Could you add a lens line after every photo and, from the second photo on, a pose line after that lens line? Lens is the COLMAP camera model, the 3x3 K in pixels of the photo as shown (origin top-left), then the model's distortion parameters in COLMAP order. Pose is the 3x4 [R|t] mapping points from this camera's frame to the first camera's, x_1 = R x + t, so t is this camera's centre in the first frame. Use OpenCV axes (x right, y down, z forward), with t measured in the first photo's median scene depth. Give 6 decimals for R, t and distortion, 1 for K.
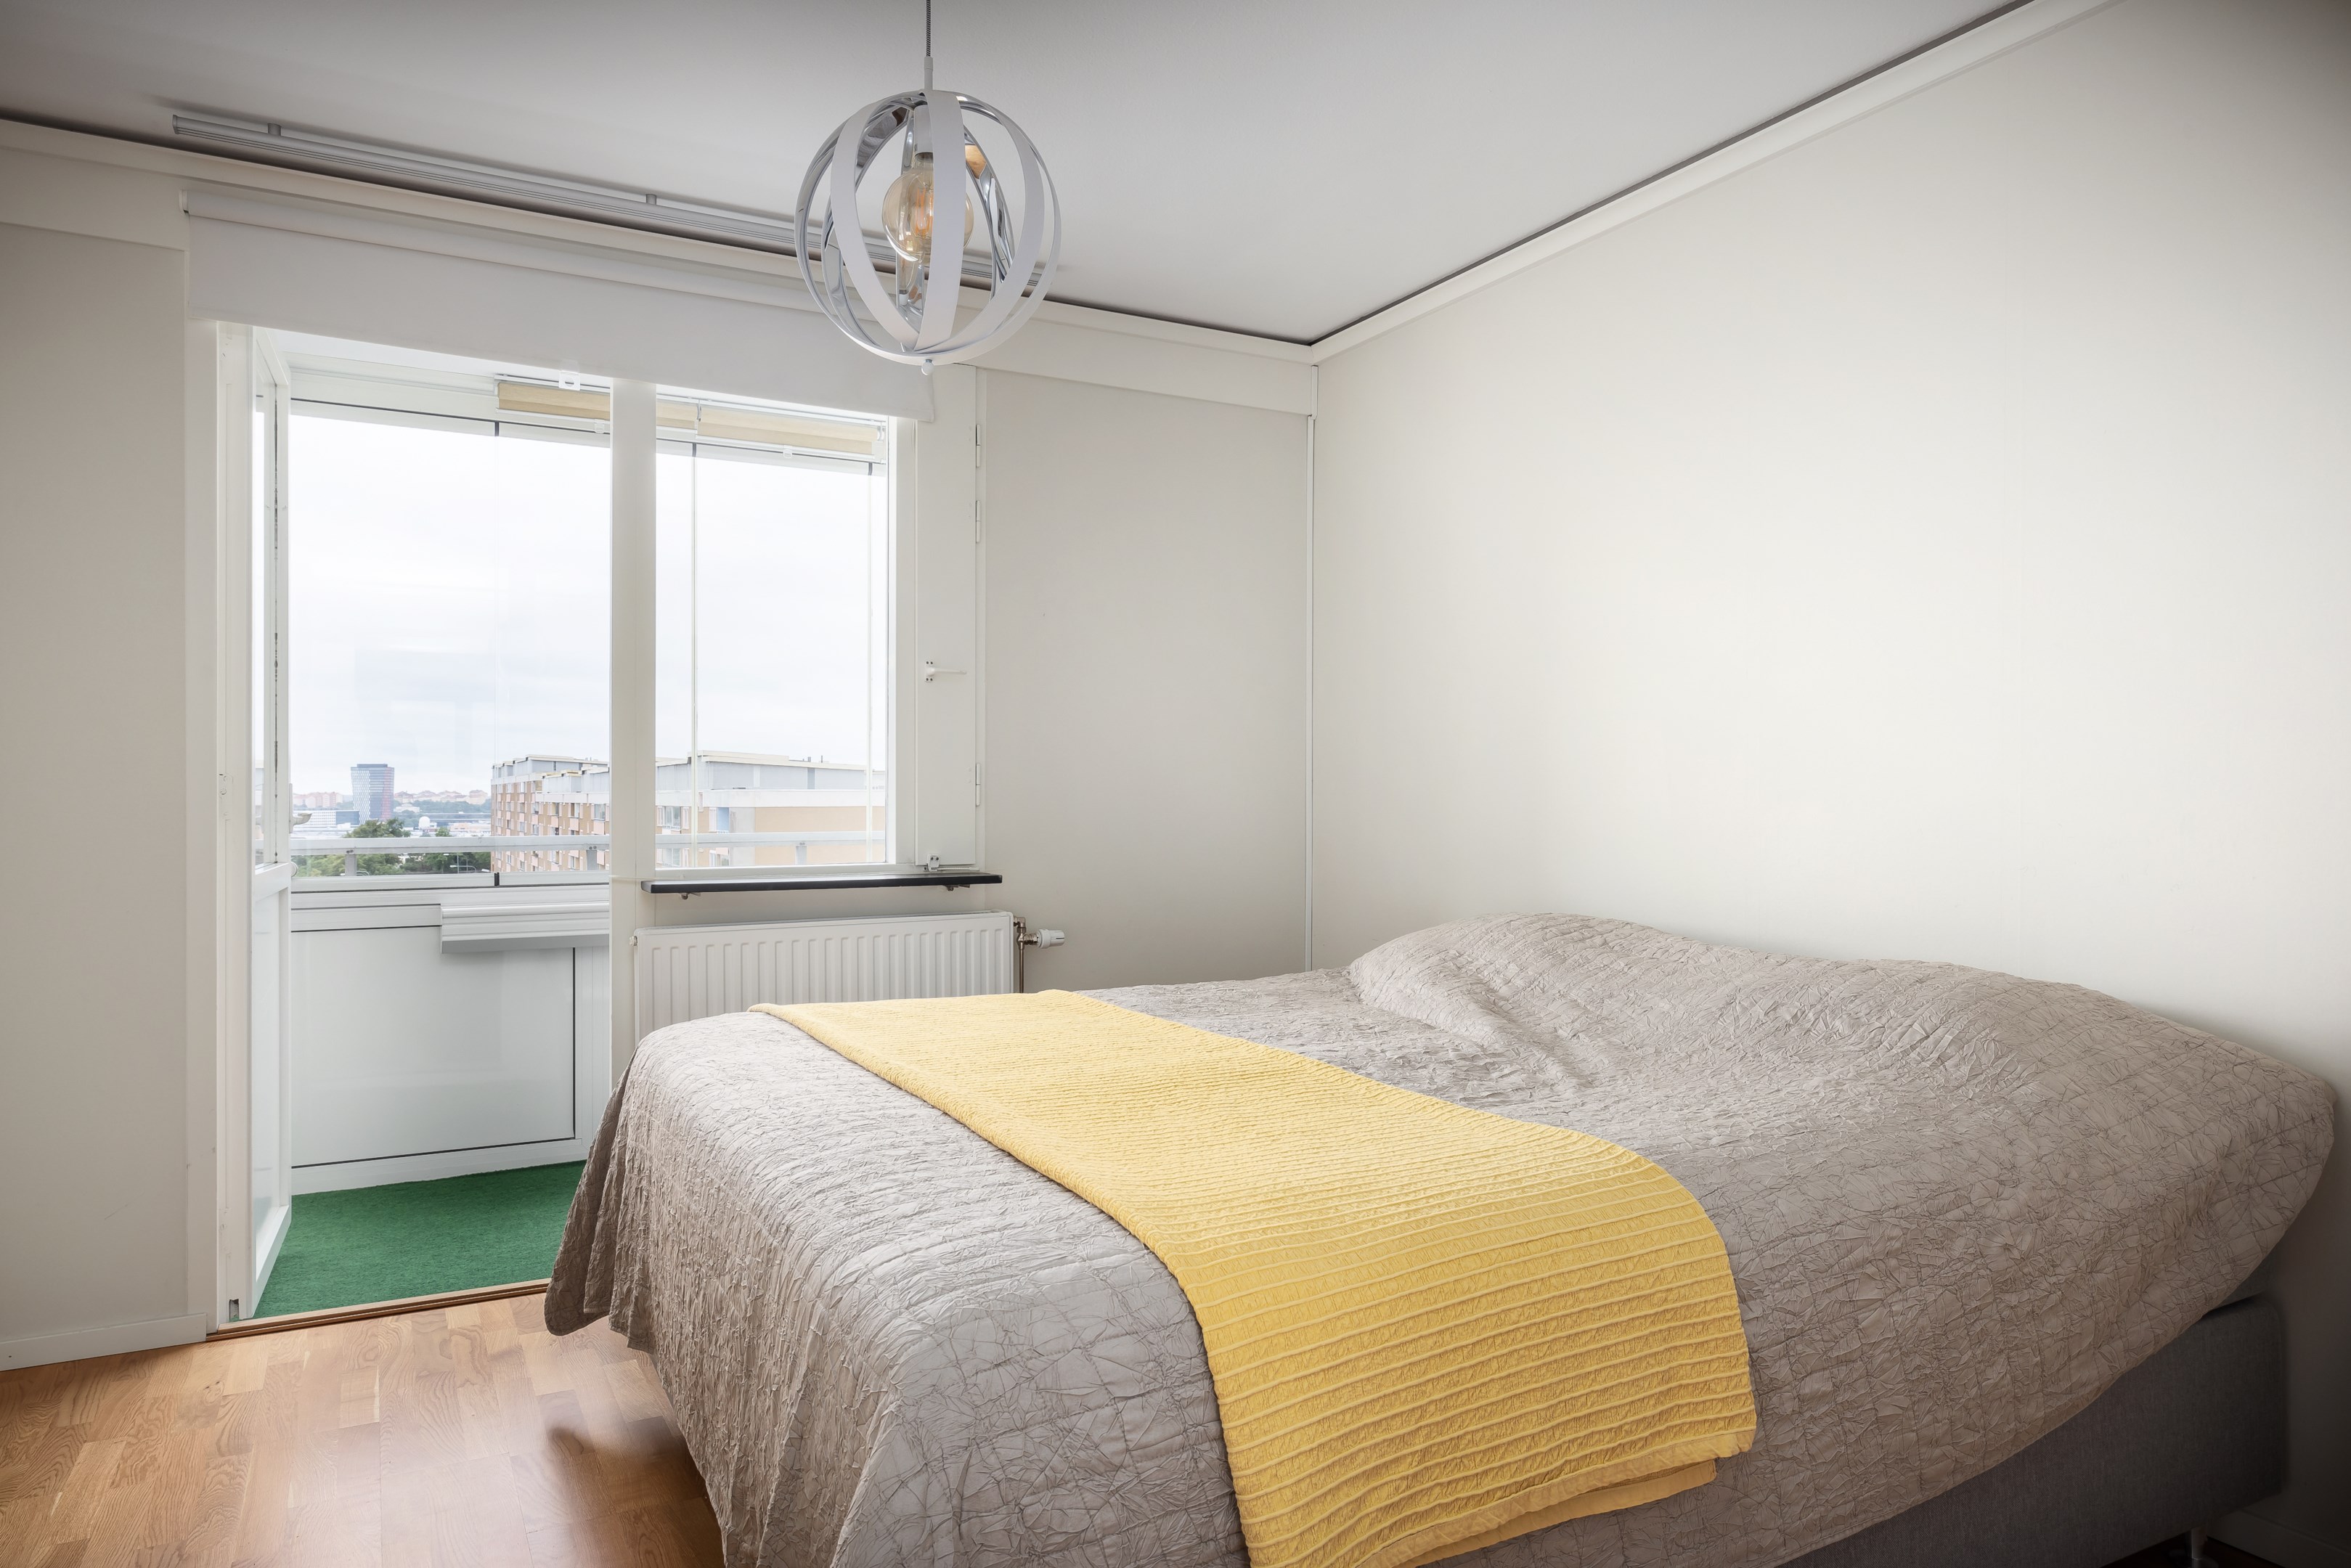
lens RADIAL K [[1503.4, 0, 1121.9], [0, 1503.4, 804.0], [0, 0, 1]] dist [0.000778, -0.001551]
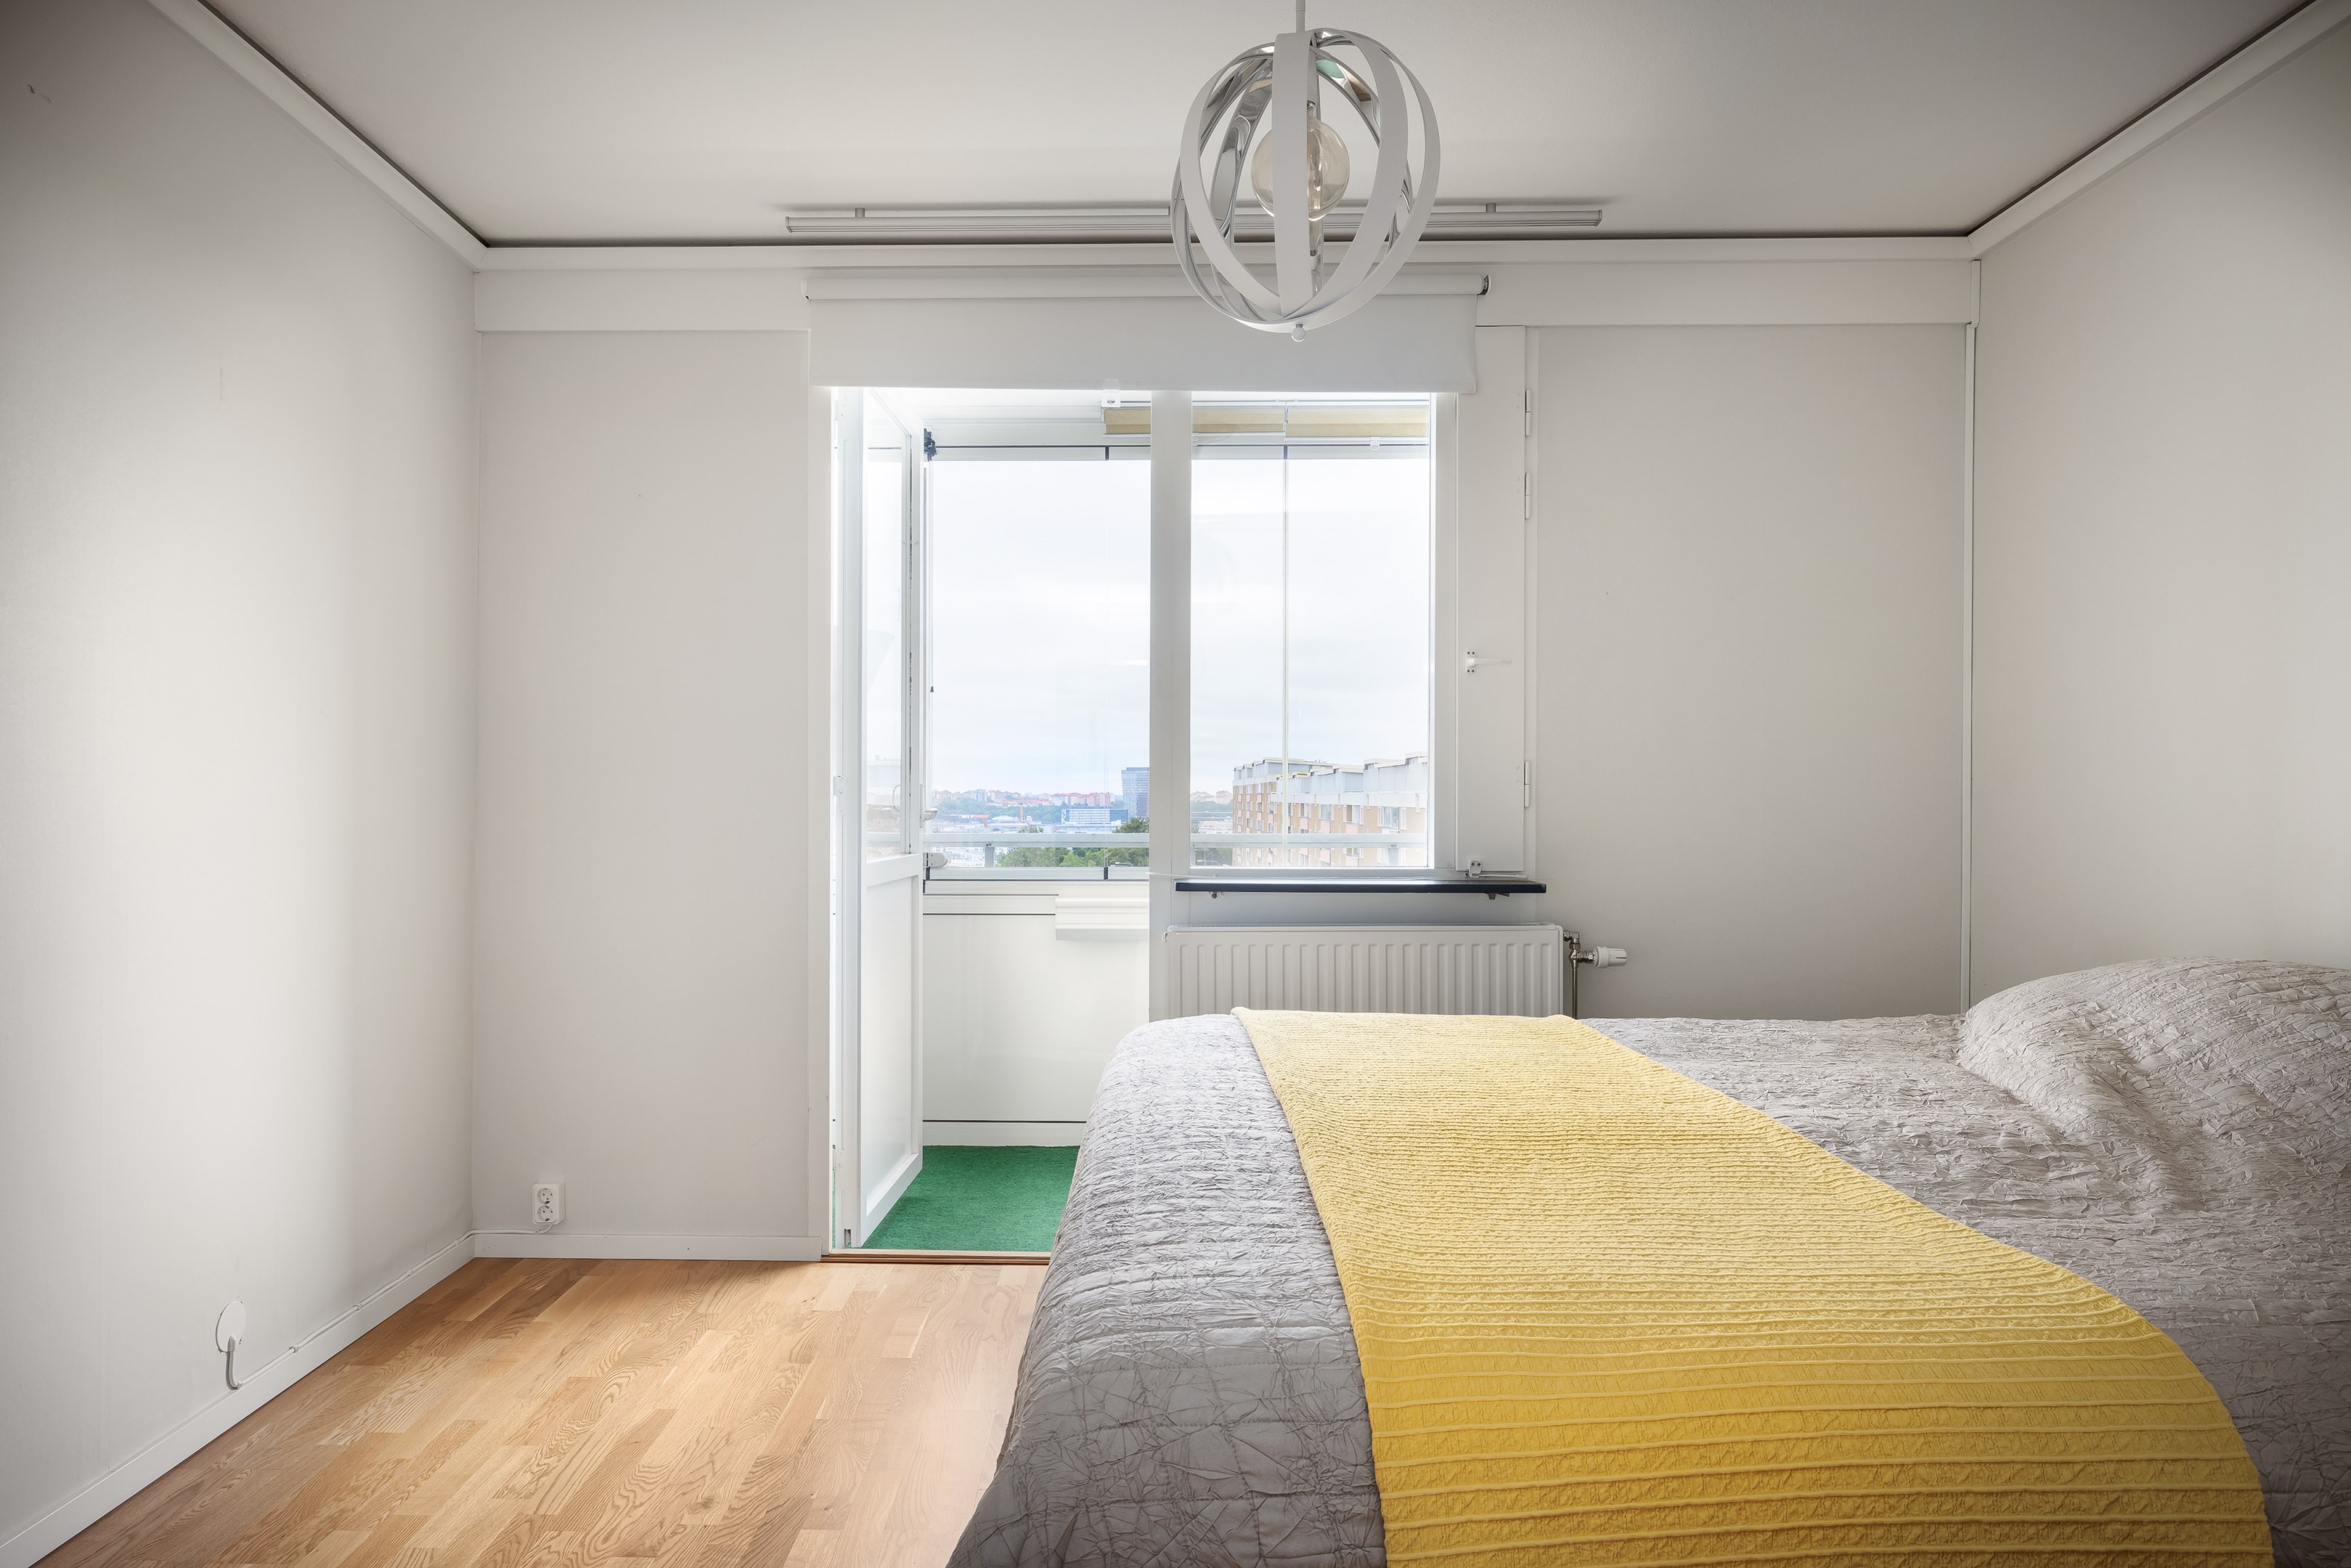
lens RADIAL K [[1503.4, 0, 1121.9], [0, 1503.4, 804.0], [0, 0, 1]] dist [0.000778, -0.001551]
pose [[0.865802, 0.004835, -0.500364, 0.249340], [-0.005253, 0.999986, 0.000573, -0.000090], [0.500360, 0.002132, 0.865815, 0.147382]]
